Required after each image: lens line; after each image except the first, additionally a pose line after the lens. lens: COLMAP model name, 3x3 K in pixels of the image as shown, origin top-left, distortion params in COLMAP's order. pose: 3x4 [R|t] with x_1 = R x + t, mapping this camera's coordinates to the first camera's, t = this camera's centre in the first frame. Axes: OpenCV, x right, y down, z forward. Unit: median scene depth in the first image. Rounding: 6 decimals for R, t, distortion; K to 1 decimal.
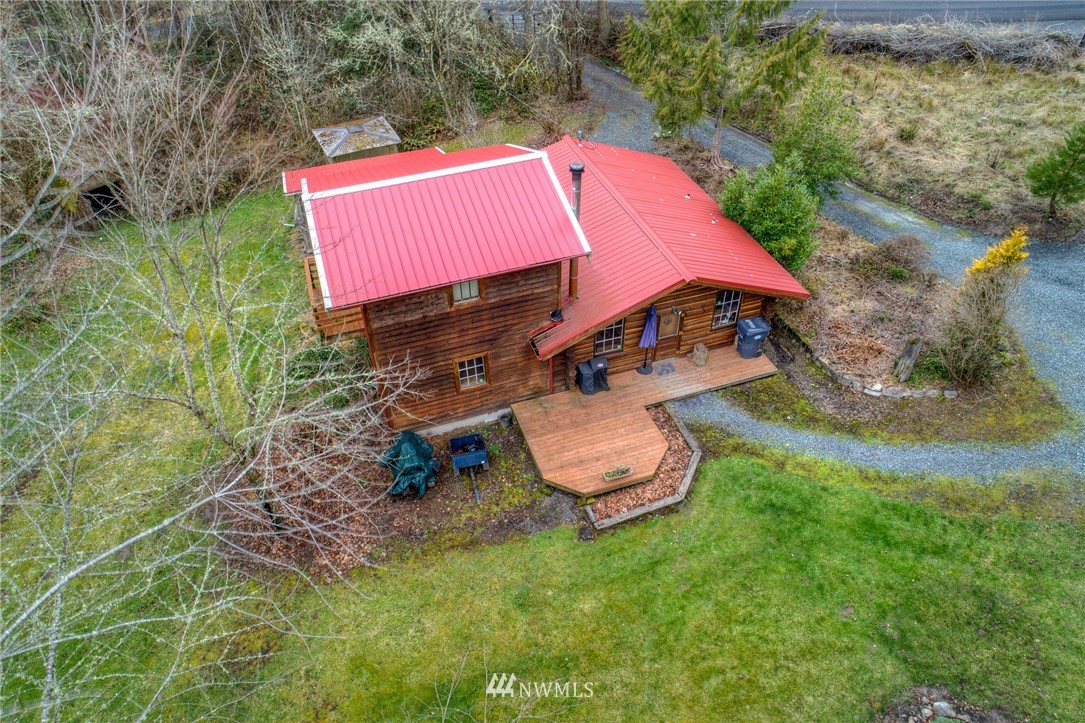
lens RADIAL K [[734.2, 0, 542.5], [0, 734.2, 361.5], [0, 0, 1]] dist [-0.081522, 0.073827]
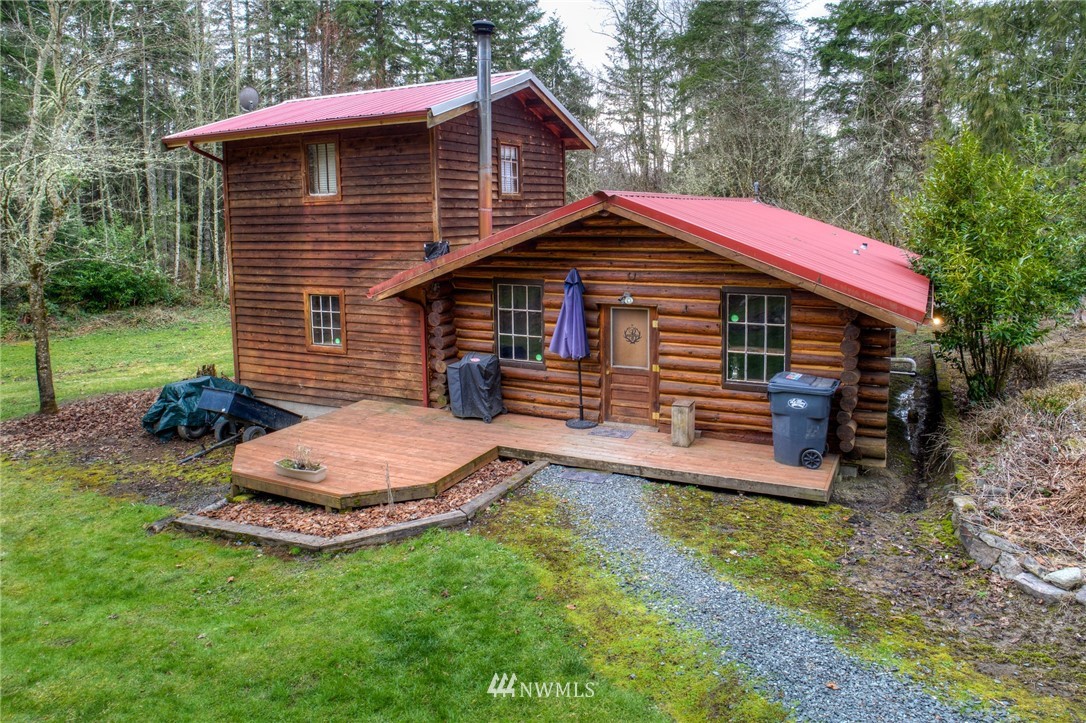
lens RADIAL K [[759.6, 0, 544.1], [0, 759.6, 280.0], [0, 0, 1]] dist [-0.077077, 0.059810]
pose [[0.705143, 0.073180, -0.705278, 0.545785], [-0.462930, 0.800935, -0.379735, 0.159679], [0.537093, 0.594262, 0.598651, 0.672003]]
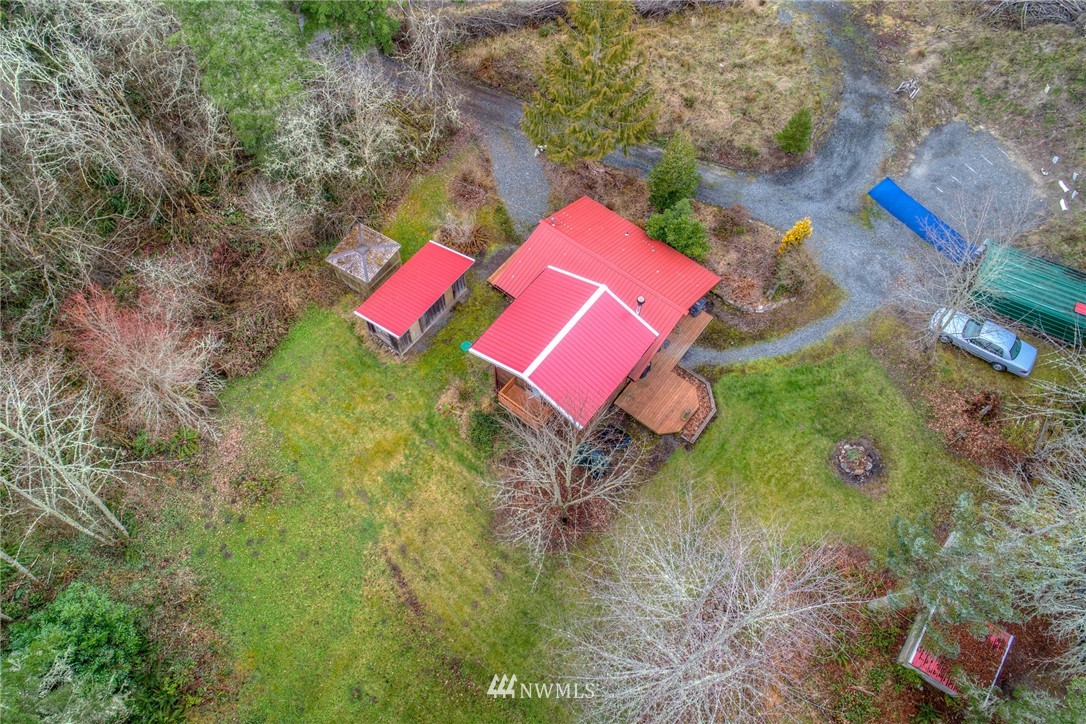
lens RADIAL K [[734.9, 0, 543.0], [0, 734.9, 362.0], [0, 0, 1]] dist [-0.081522, 0.073827]
pose [[0.843276, -0.463198, 0.272642, -0.699388], [0.344664, 0.855254, 0.386973, -0.869414], [-0.412423, -0.232355, 0.880862, -0.590049]]
